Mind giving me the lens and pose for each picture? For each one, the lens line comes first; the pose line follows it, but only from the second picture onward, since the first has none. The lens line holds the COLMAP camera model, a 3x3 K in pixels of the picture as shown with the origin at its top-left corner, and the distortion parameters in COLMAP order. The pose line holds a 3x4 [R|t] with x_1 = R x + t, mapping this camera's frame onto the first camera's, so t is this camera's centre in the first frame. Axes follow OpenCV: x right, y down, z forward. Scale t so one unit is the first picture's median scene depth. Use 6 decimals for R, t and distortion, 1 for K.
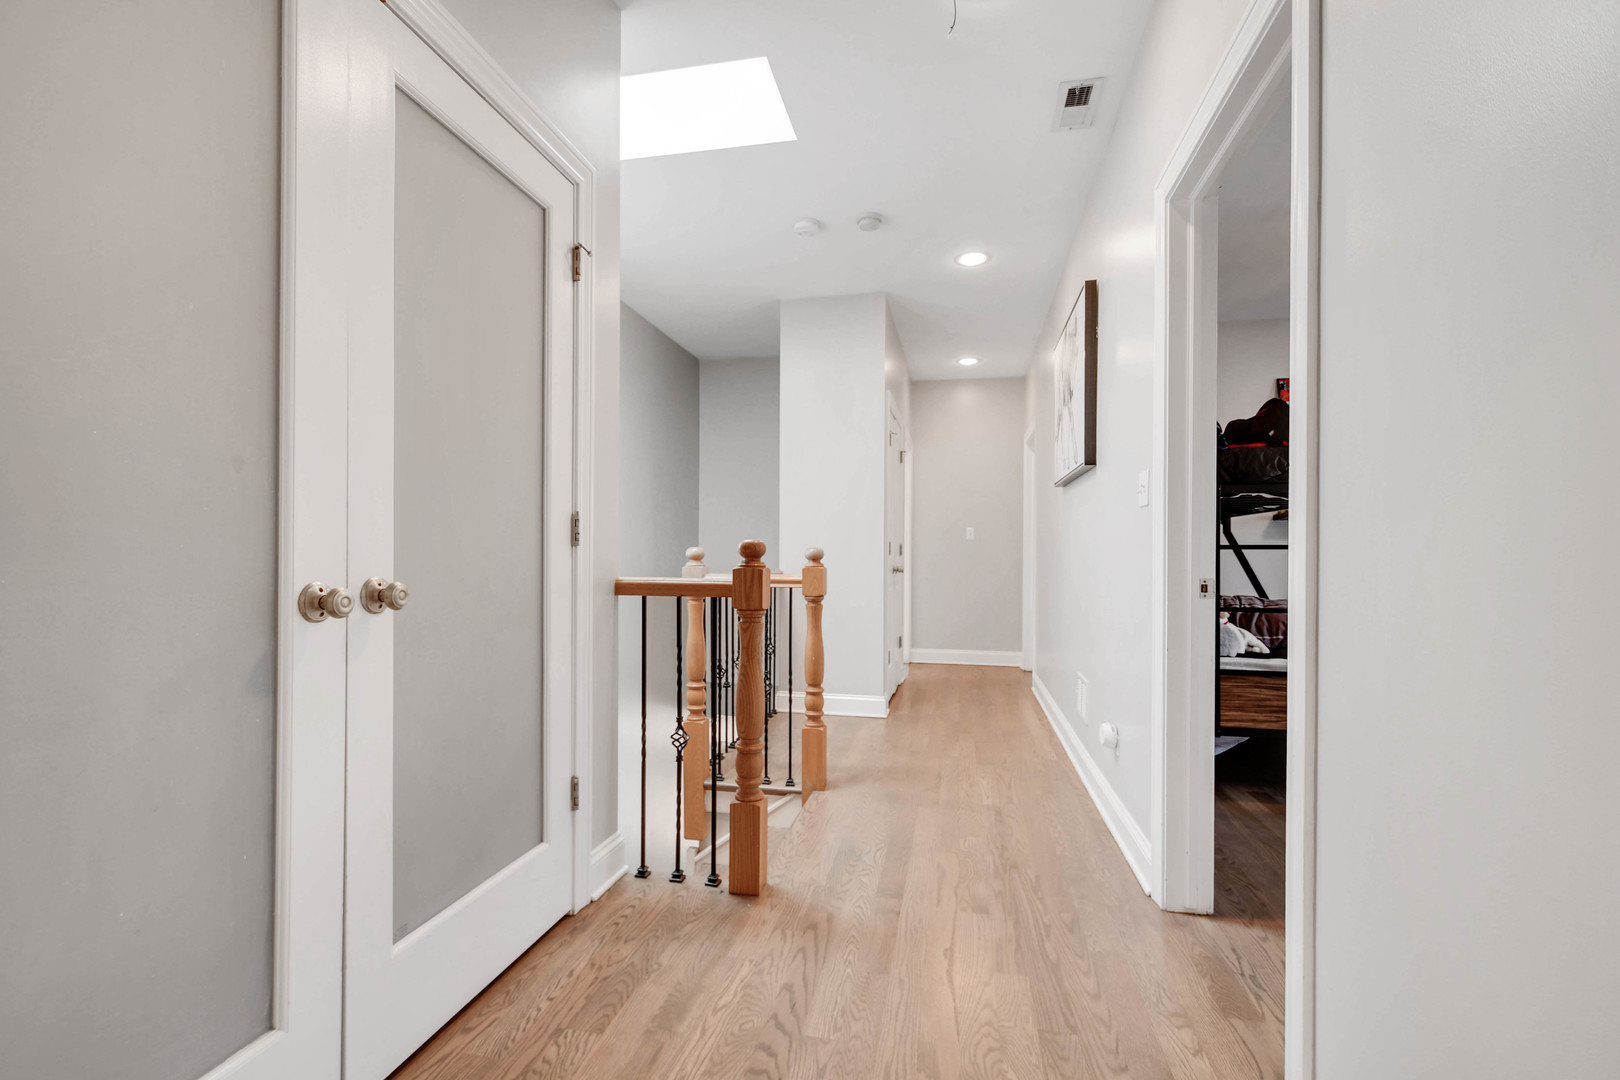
lens RADIAL K [[716.6, 0, 799.0], [0, 716.6, 560.5], [0, 0, 1]] dist [0.000945, -0.000081]
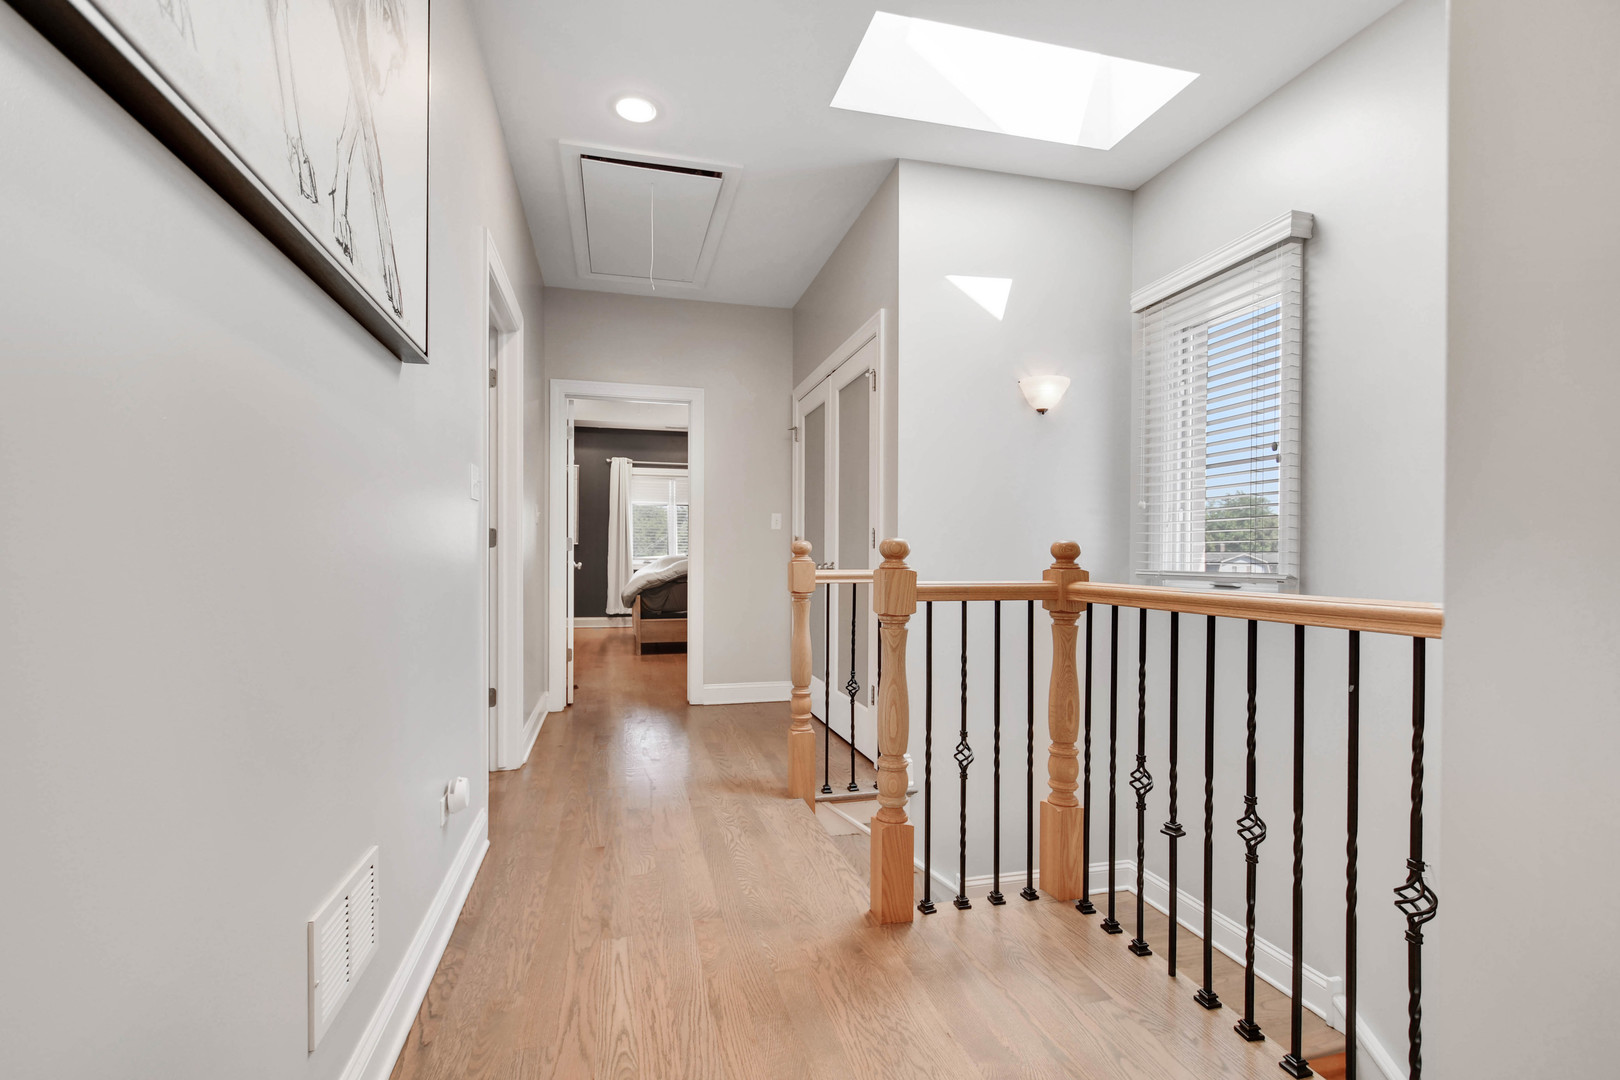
lens RADIAL K [[716.6, 0, 799.0], [0, 716.6, 560.5], [0, 0, 1]] dist [0.000945, -0.000081]
pose [[-0.892379, -0.009932, -0.451178, 0.472584], [-0.016168, 0.999820, 0.009969, -0.005970], [0.450997, 0.016191, -0.892379, 1.877019]]
